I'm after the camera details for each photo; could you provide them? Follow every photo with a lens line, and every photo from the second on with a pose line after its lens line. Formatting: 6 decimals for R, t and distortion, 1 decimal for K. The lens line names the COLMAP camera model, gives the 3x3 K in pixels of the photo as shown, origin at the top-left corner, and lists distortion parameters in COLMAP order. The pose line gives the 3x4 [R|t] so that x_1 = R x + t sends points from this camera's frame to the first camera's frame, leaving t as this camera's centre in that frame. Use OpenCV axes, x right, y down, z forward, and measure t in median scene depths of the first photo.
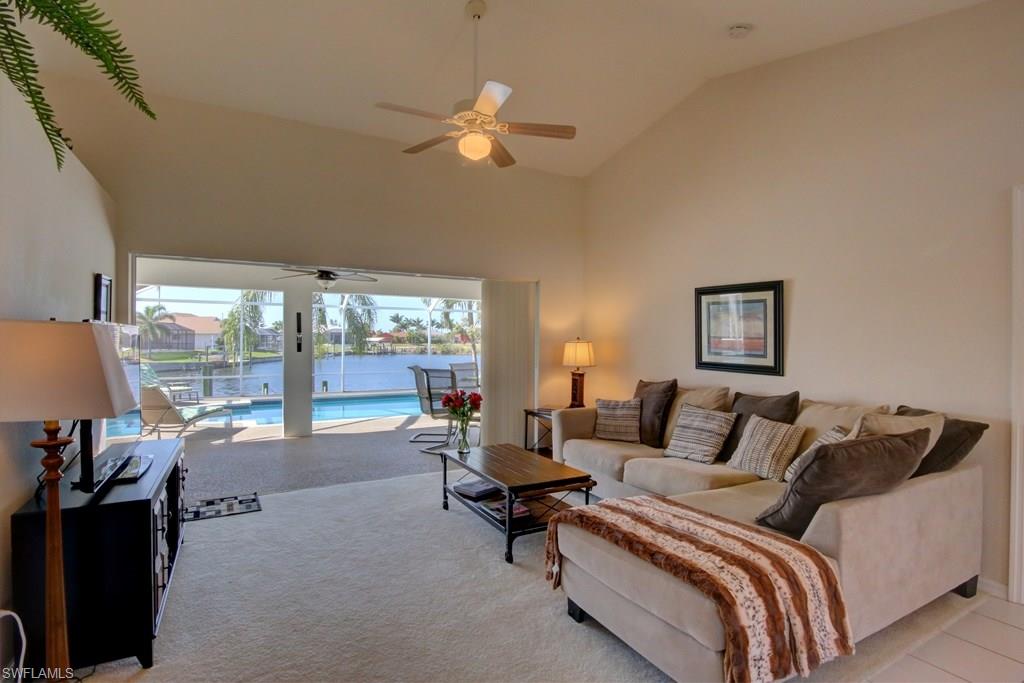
lens RADIAL K [[502.7, 0, 518.1], [0, 502.7, 340.4], [0, 0, 1]] dist [-0.016713, -0.000728]
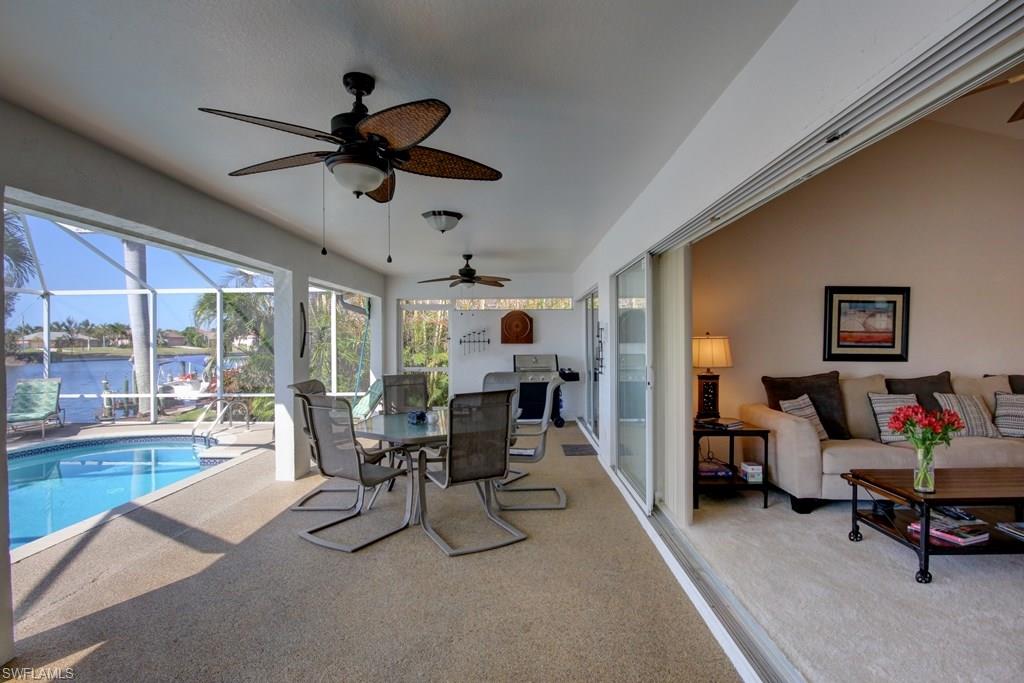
lens RADIAL K [[502.7, 0, 513.5], [0, 502.7, 342.1], [0, 0, 1]] dist [-0.016713, -0.000728]
pose [[0.465366, -0.017166, 0.884952, -0.077511], [0.008417, 0.999853, 0.014969, -0.000492], [-0.885078, 0.000483, 0.465442, 0.093360]]
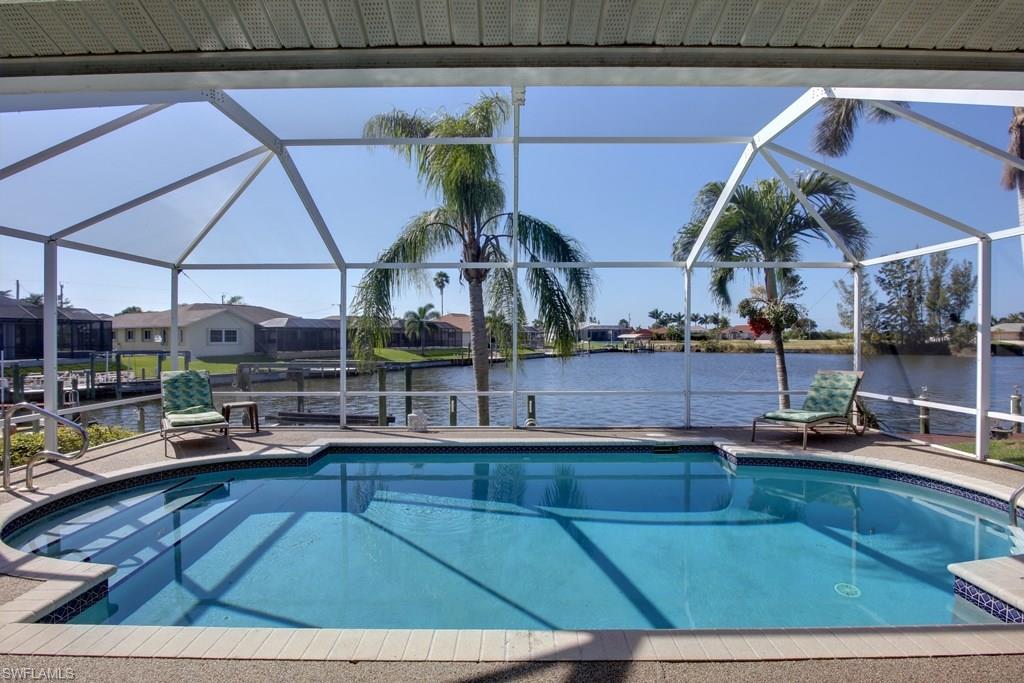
lens RADIAL K [[502.7, 0, 520.1], [0, 502.7, 341.7], [0, 0, 1]] dist [-0.016713, -0.000728]
pose [[0.875346, -0.004523, -0.483476, -0.025203], [0.008363, 0.999948, 0.005788, 0.002868], [0.483425, -0.009110, 0.875339, 0.140904]]
